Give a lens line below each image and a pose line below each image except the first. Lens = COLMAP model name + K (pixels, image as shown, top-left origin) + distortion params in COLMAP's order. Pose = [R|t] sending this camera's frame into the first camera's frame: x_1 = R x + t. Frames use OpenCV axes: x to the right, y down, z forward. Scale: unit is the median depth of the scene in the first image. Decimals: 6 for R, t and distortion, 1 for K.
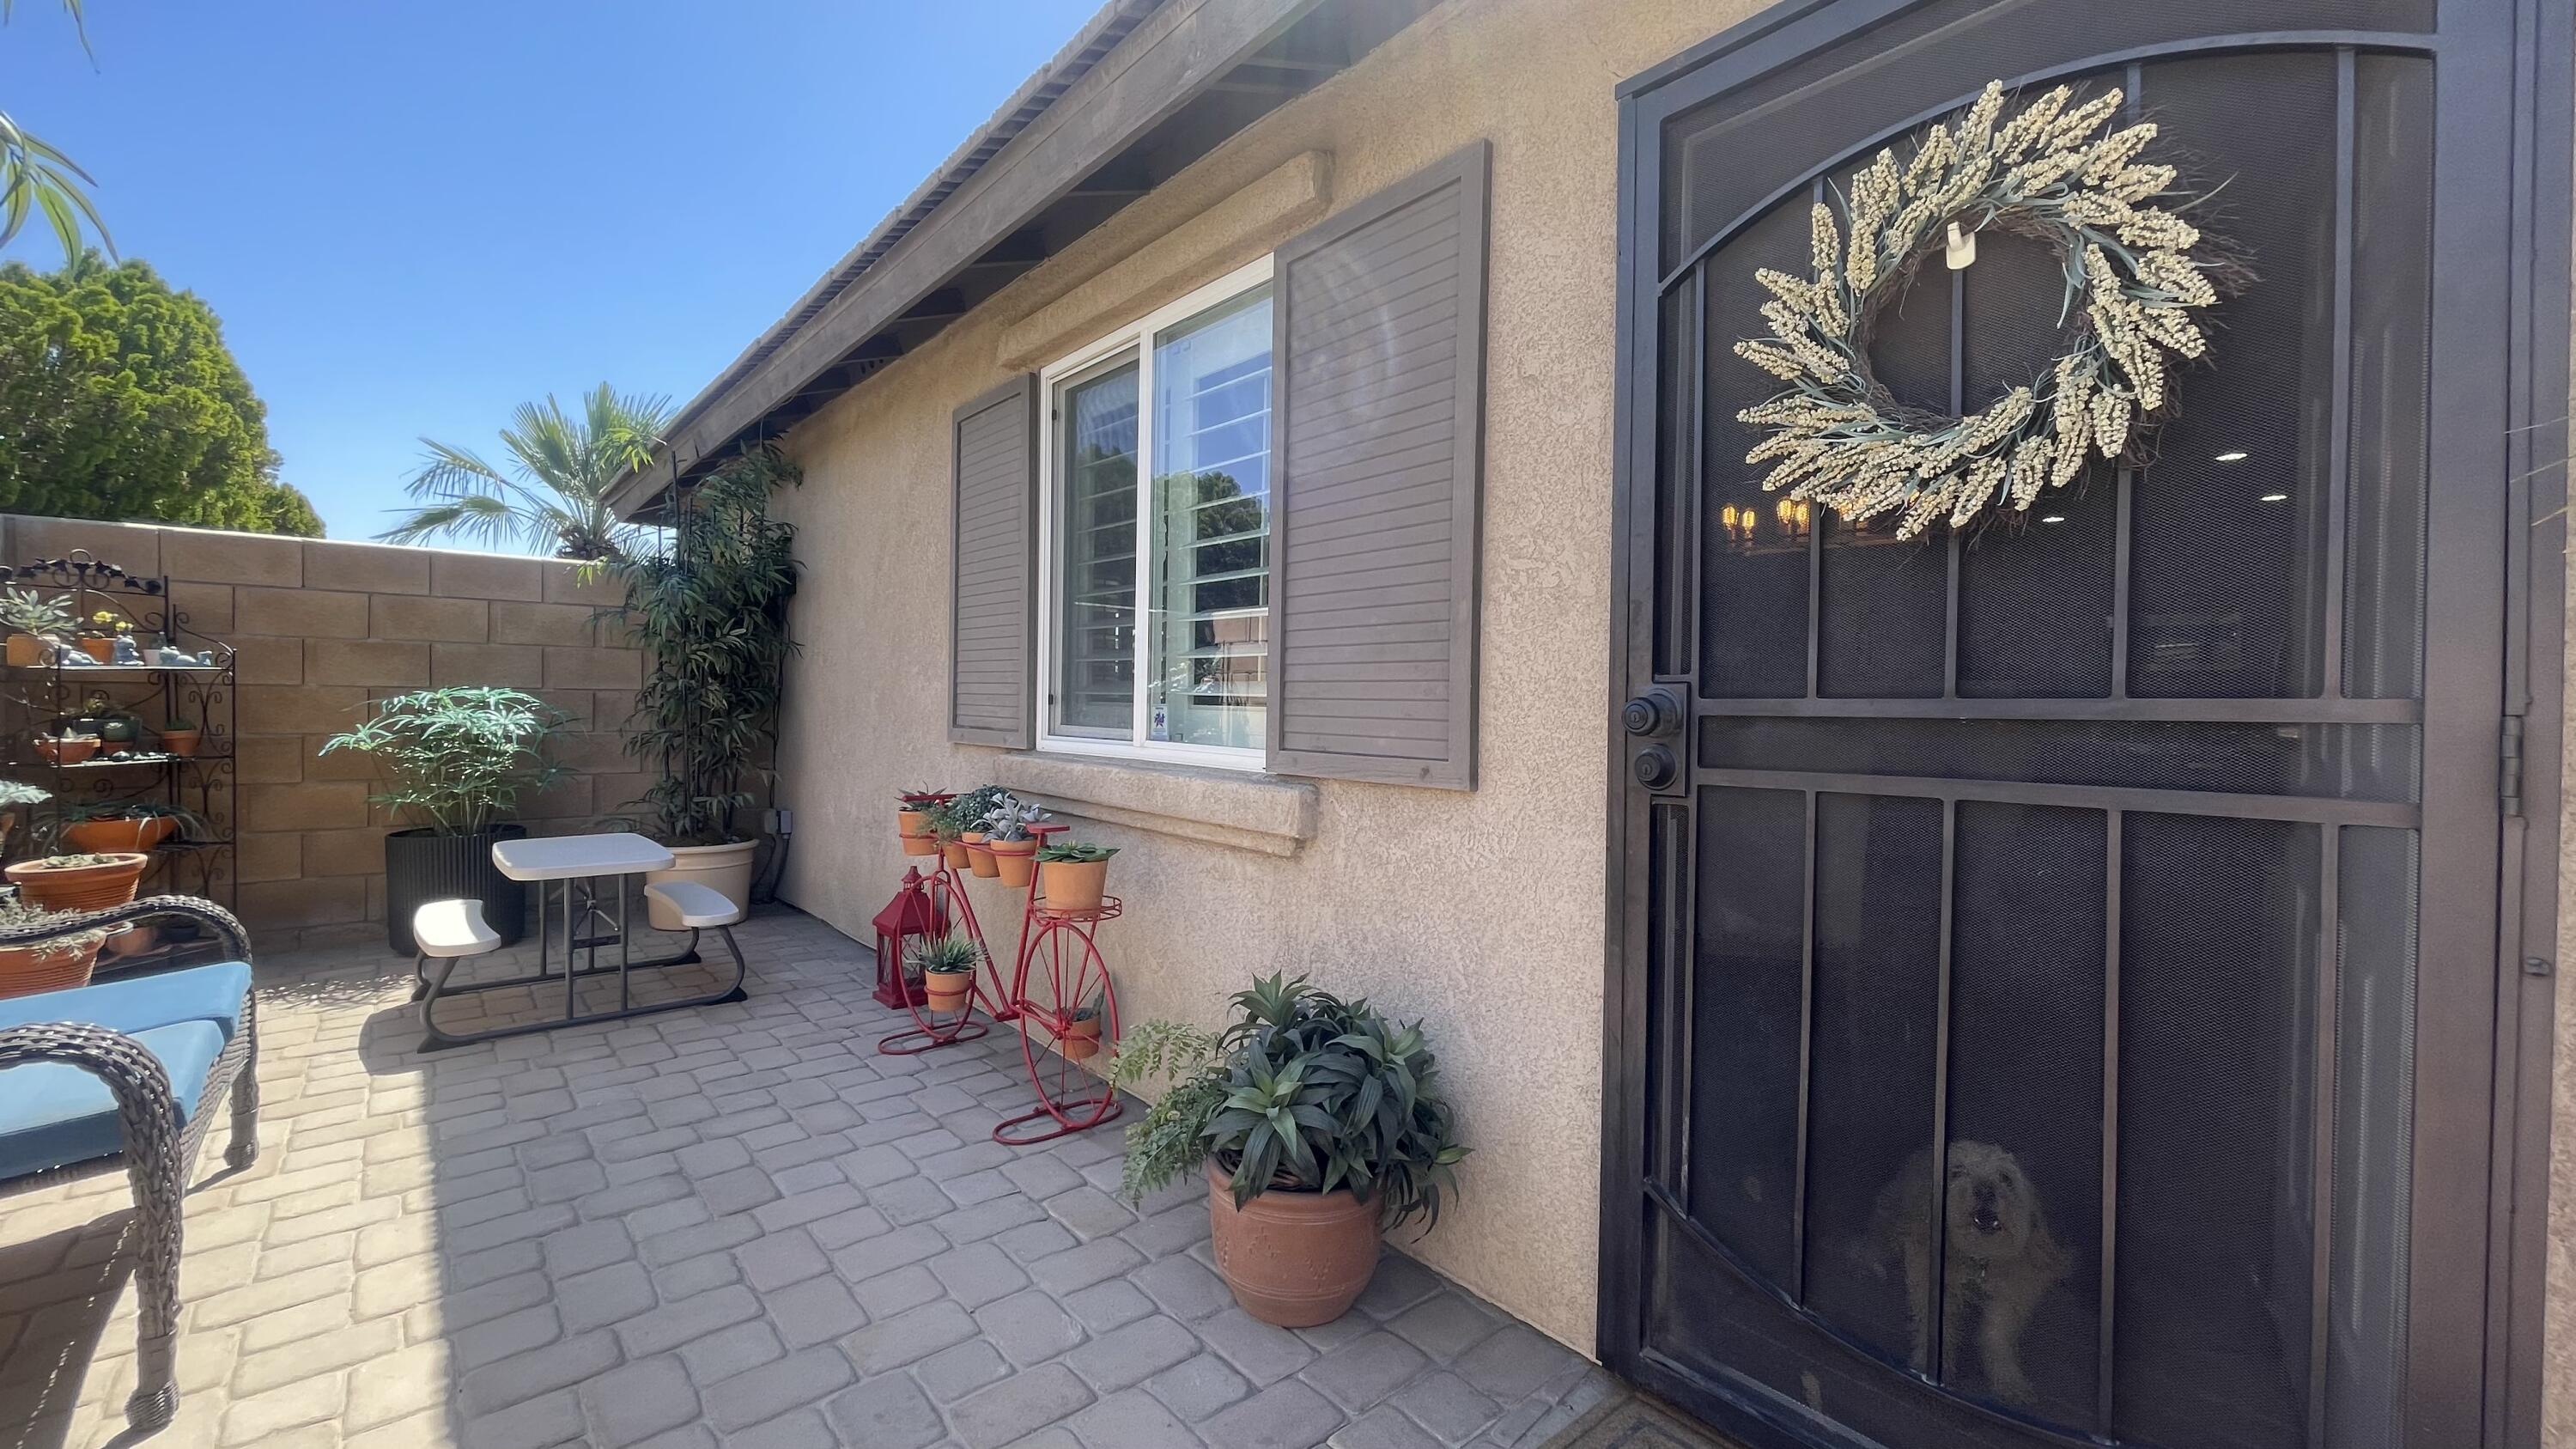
lens RADIAL K [[1035.7, 0, 1289.6], [0, 1035.7, 714.9], [0, 0, 1]] dist [-0.000775, 0.000069]
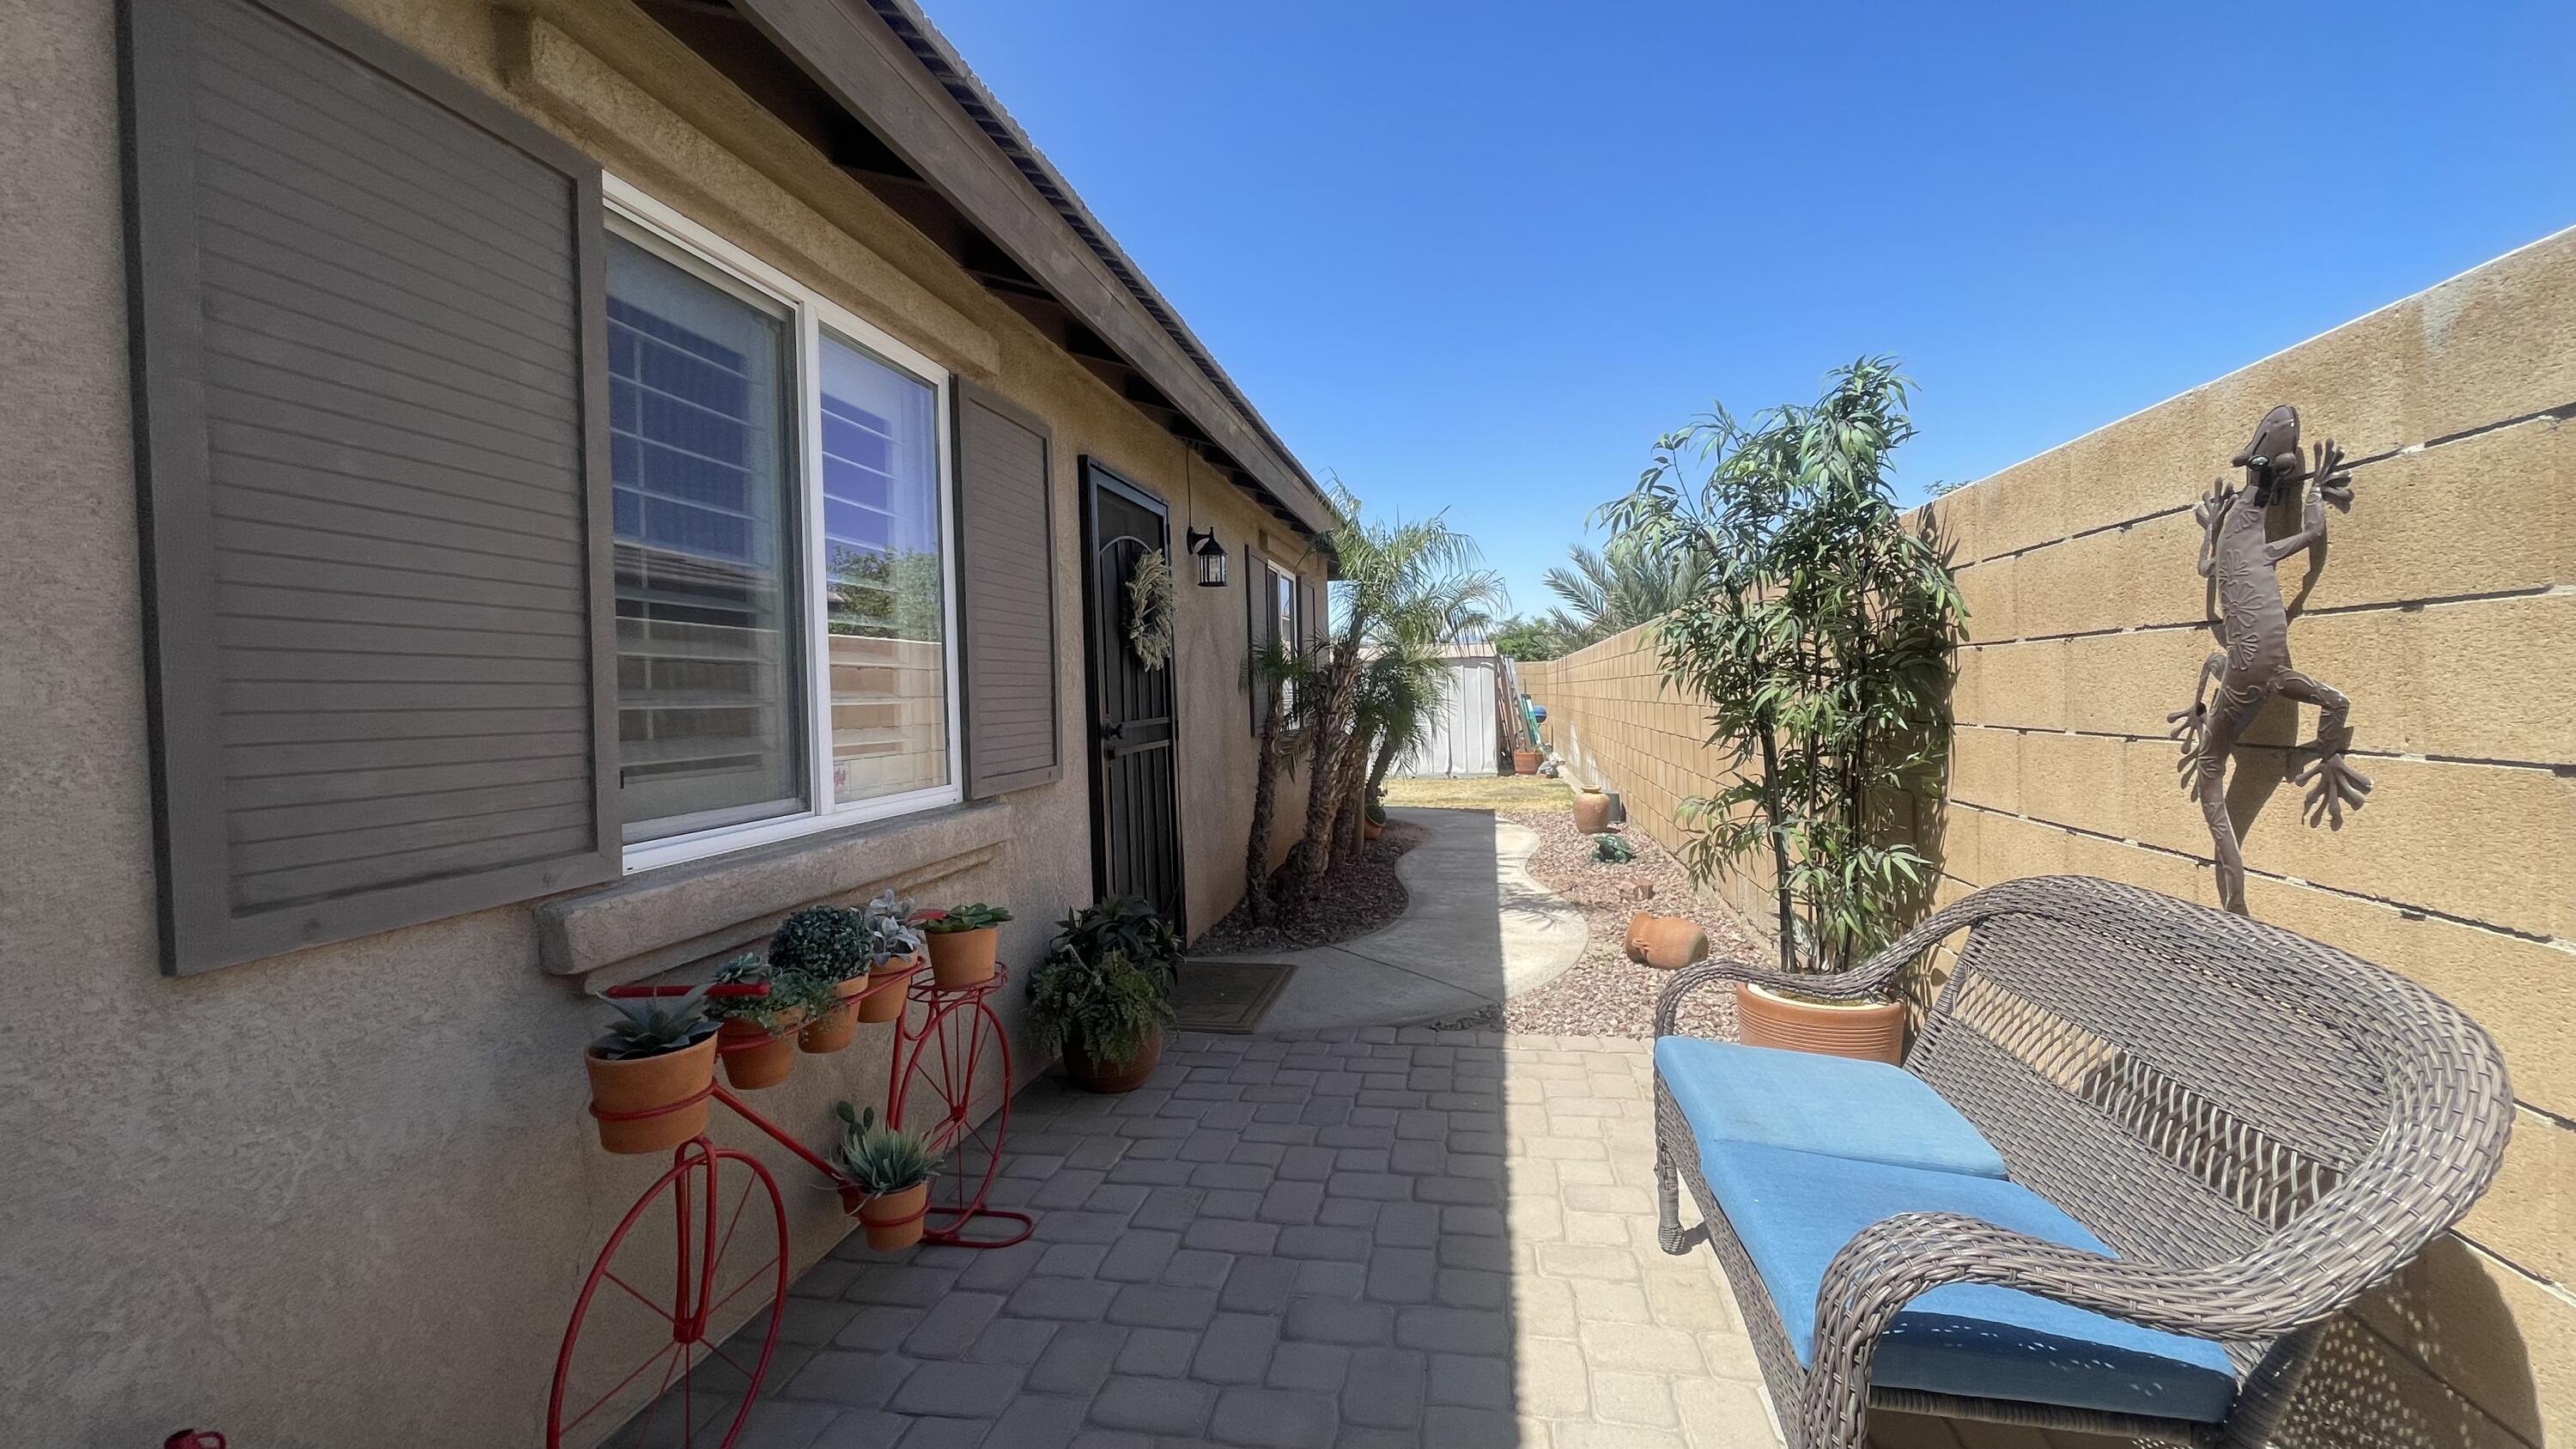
lens RADIAL K [[1041.3, 0, 1287.3], [0, 1041.3, 714.7], [0, 0, 1]] dist [-0.002934, 0.000015]
pose [[-0.620276, -0.016777, 0.784204, -0.885174], [0.029633, 0.998556, 0.044802, -0.064477], [-0.783824, 0.051028, -0.618884, 1.064595]]
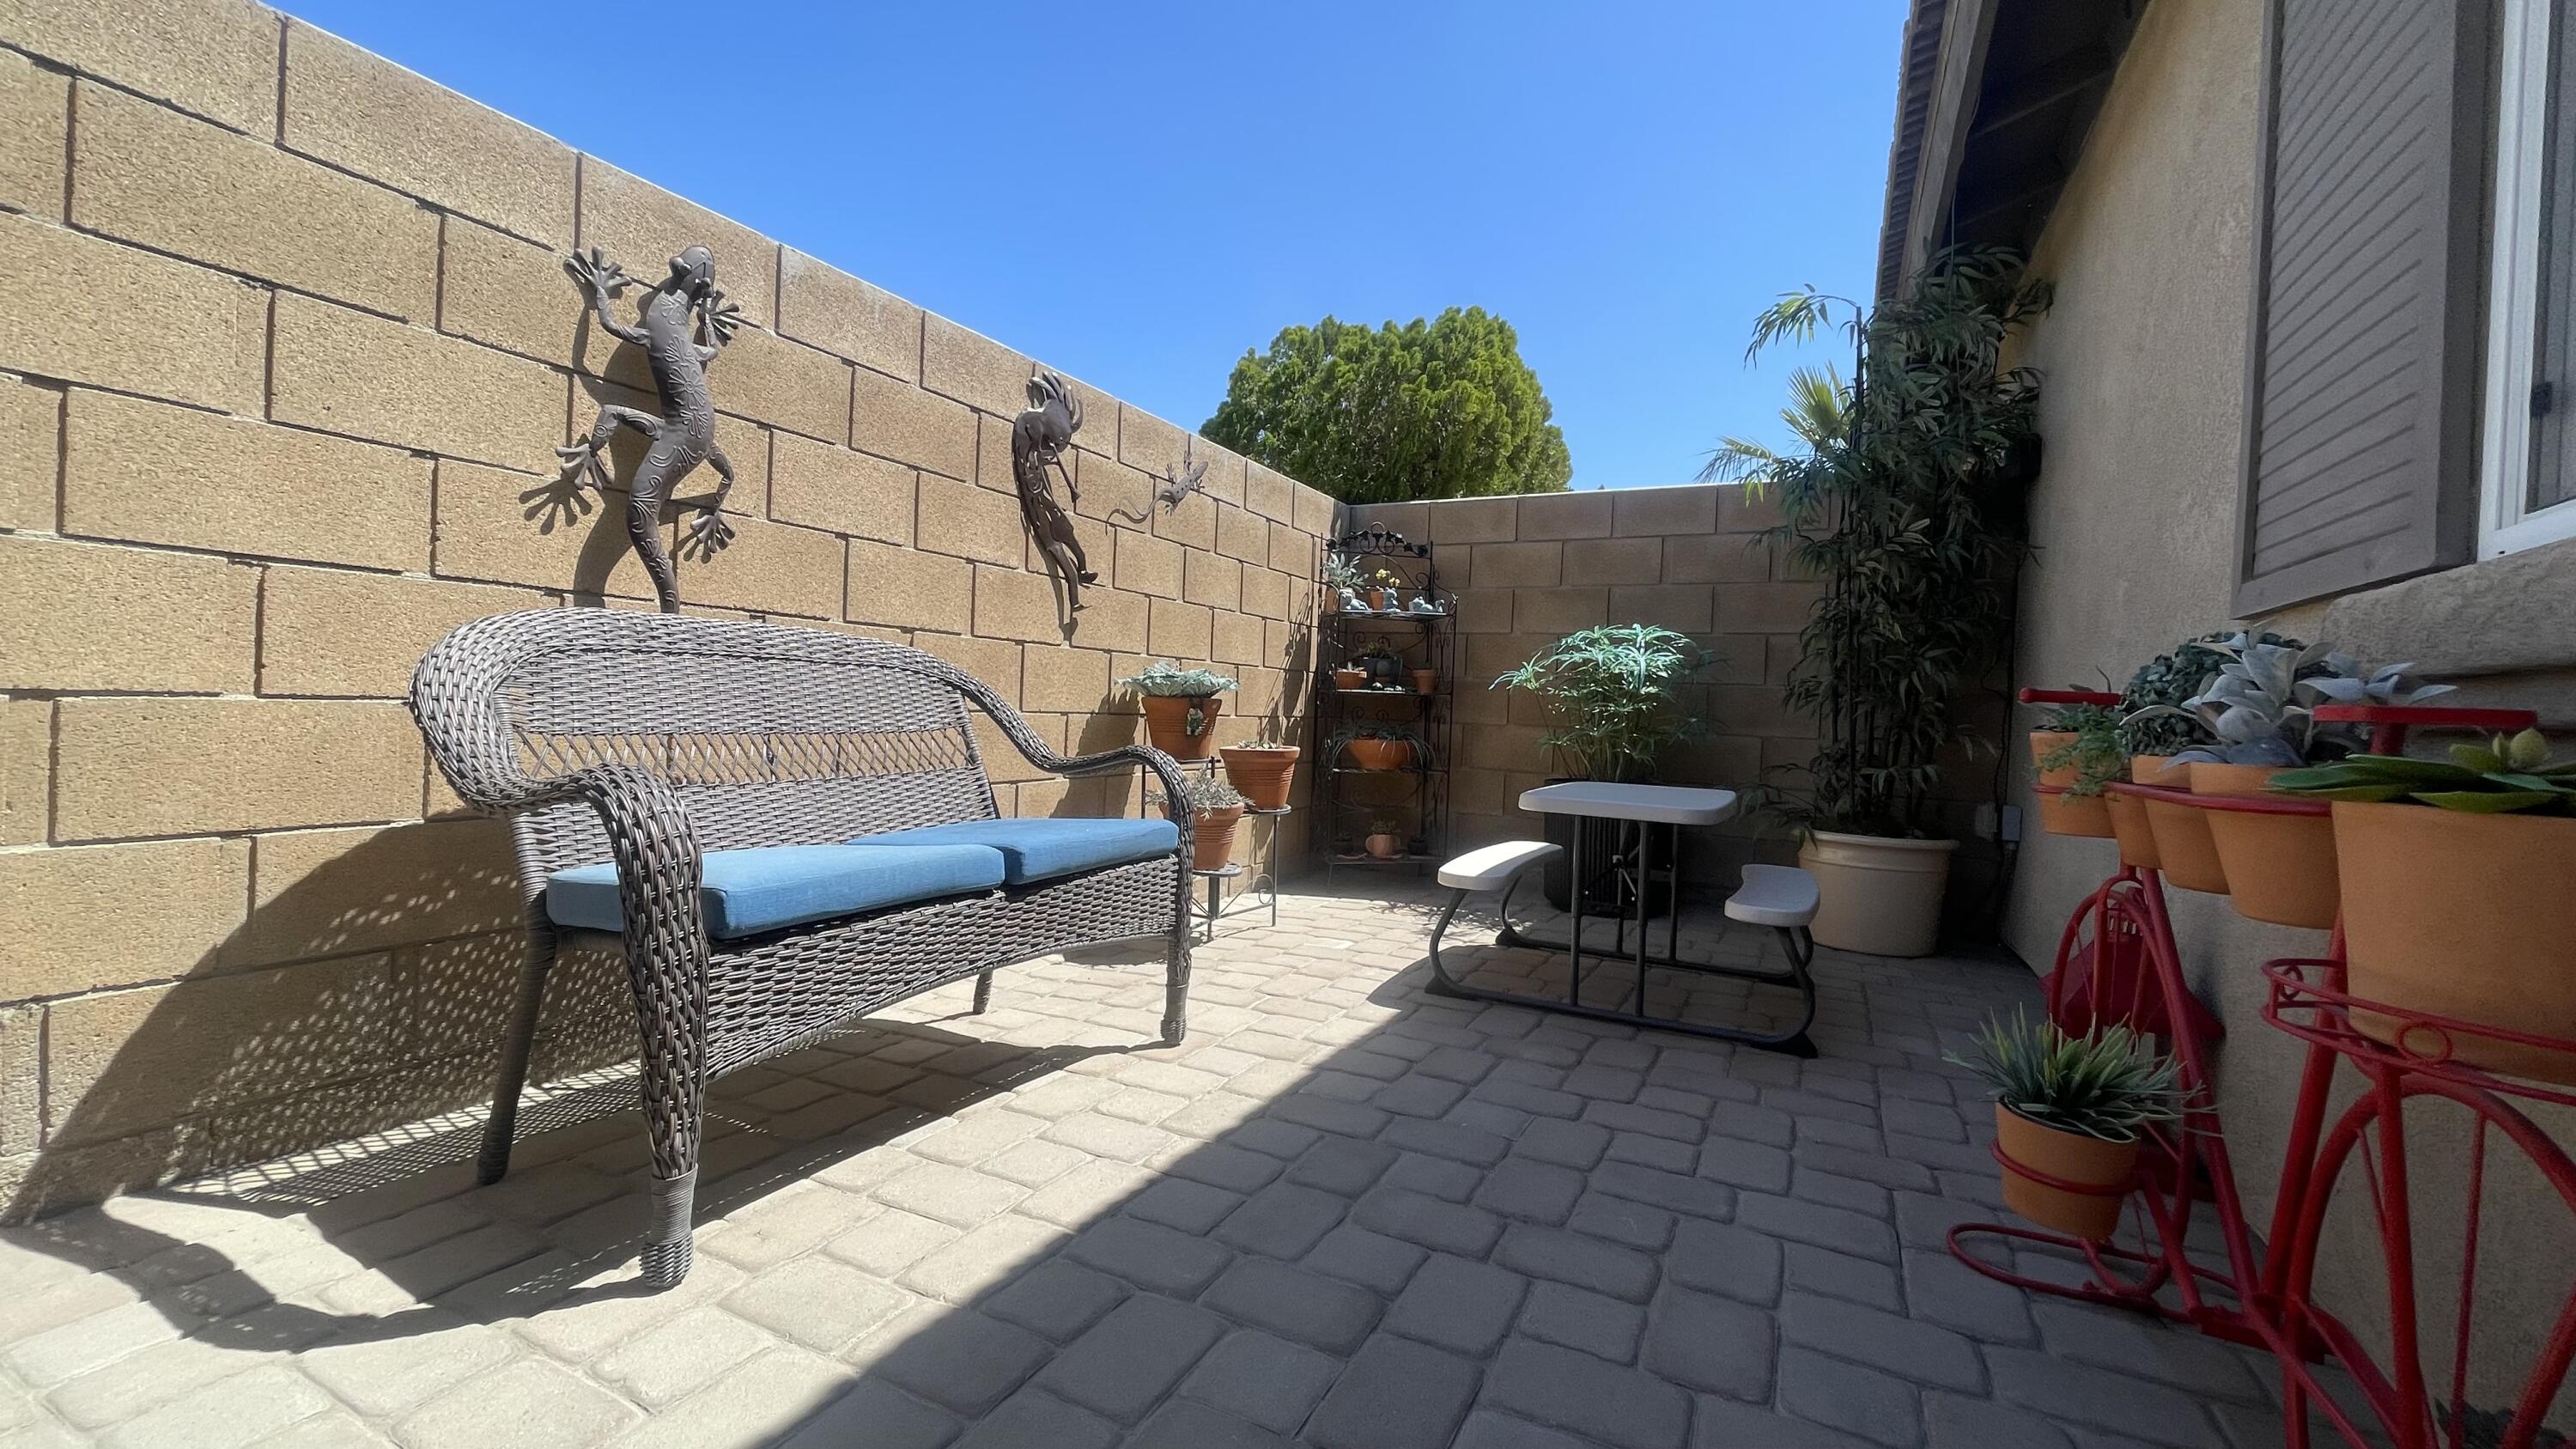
lens RADIAL K [[1035.7, 0, 1289.6], [0, 1035.7, 714.9], [0, 0, 1]] dist [-0.000775, 0.000069]
pose [[0.371739, 0.003091, -0.928332, -0.077390], [-0.047893, 0.998727, -0.015853, 0.107220], [0.927101, 0.050354, 0.371414, 0.528354]]
